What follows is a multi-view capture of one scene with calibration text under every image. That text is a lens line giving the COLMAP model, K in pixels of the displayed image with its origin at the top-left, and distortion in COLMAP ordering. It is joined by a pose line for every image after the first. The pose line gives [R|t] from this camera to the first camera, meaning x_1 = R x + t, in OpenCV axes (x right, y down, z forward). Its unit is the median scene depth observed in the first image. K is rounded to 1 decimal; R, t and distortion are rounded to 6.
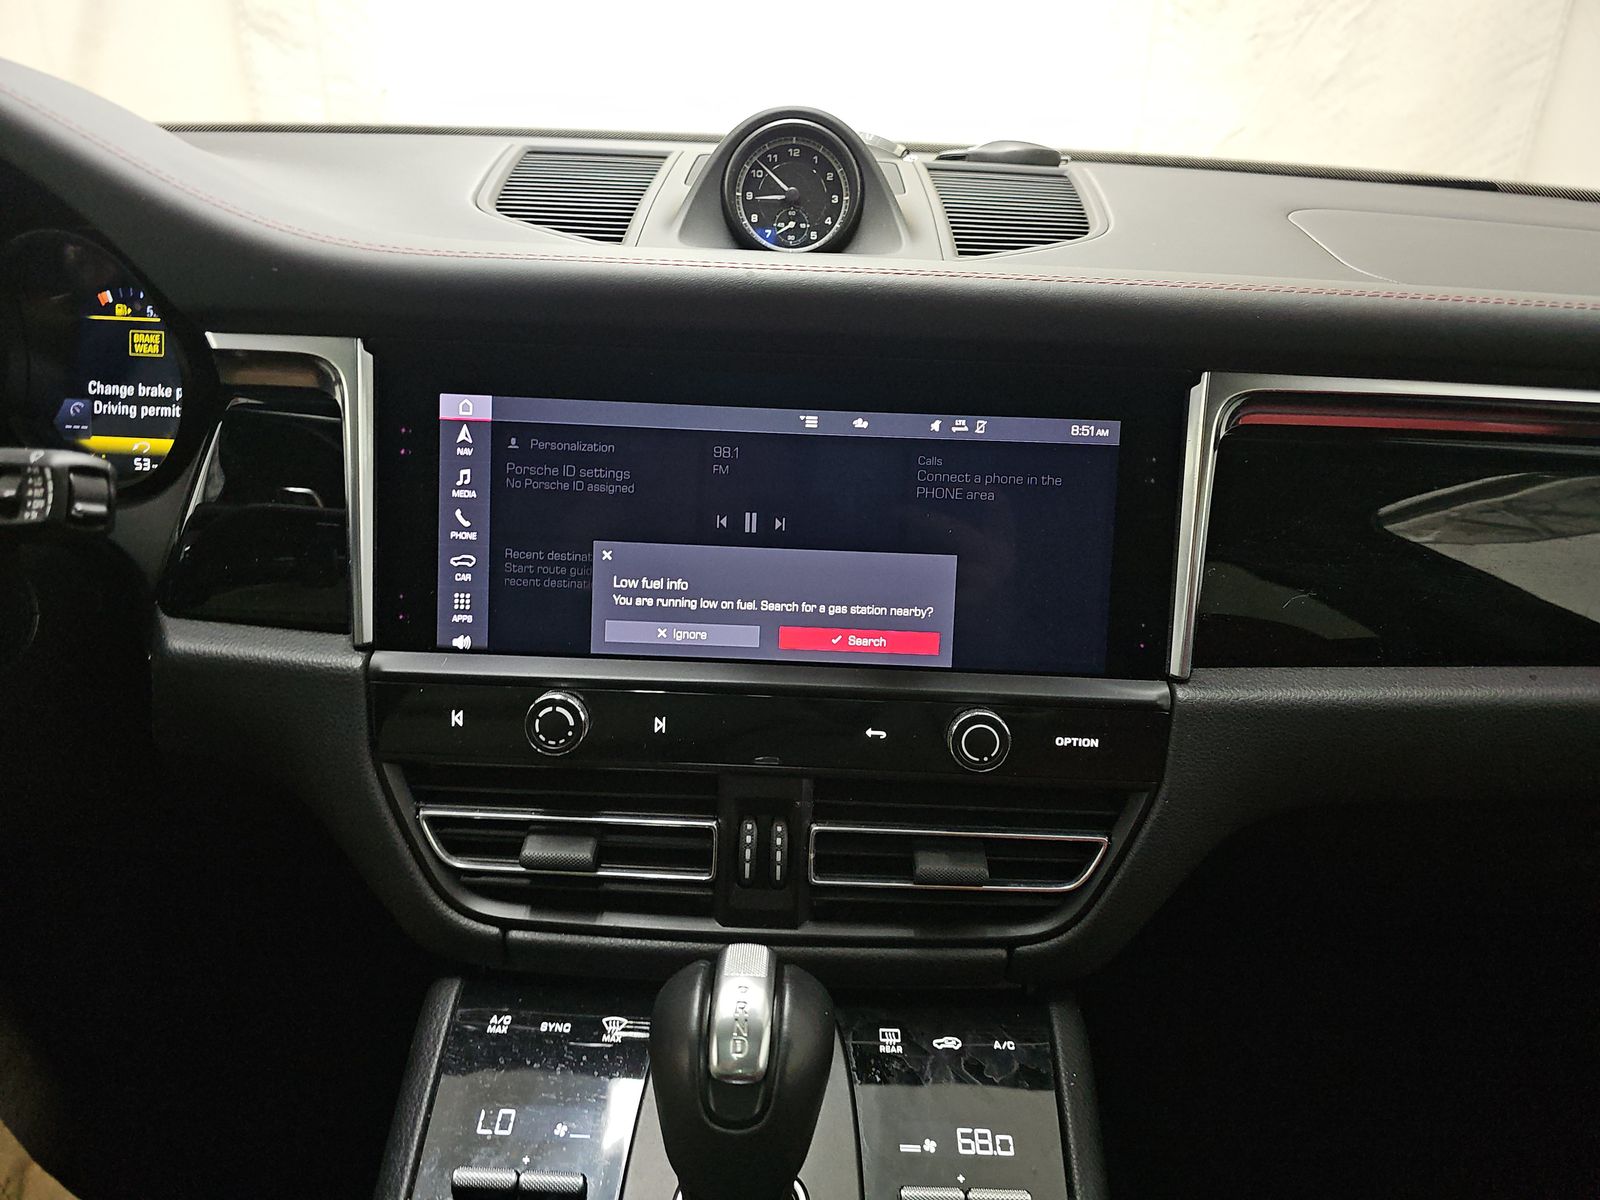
lens RADIAL K [[1031.0, 0, 800.0], [0, 1031.0, 600.0], [0, 0, 1]] dist [0.077444, -0.072232]
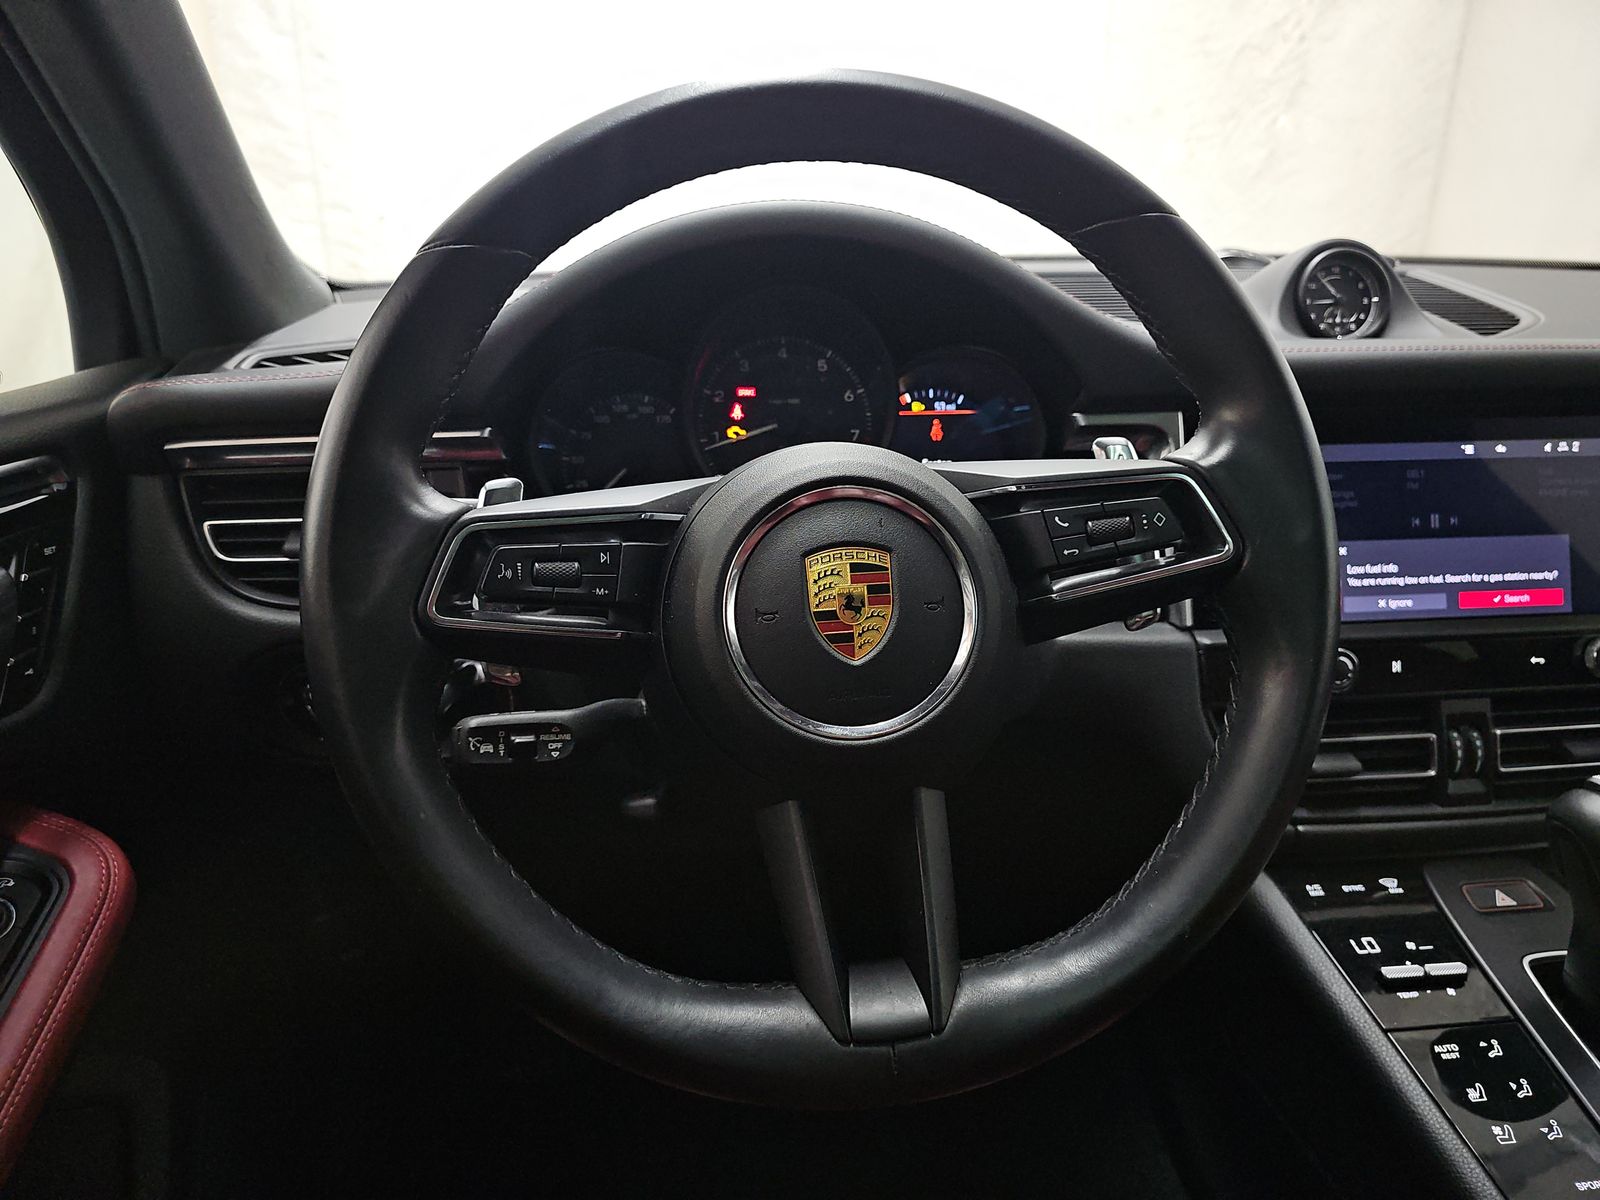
lens RADIAL K [[1073.3, 0, 832.5], [0, 1073.3, 607.7], [0, 0, 1]] dist [0.043937, -0.047794]
pose [[0.989061, -0.075400, 0.126780, -1.069366], [0.085421, 0.993477, -0.075548, 0.086021], [-0.120257, 0.085552, 0.989050, -0.376036]]
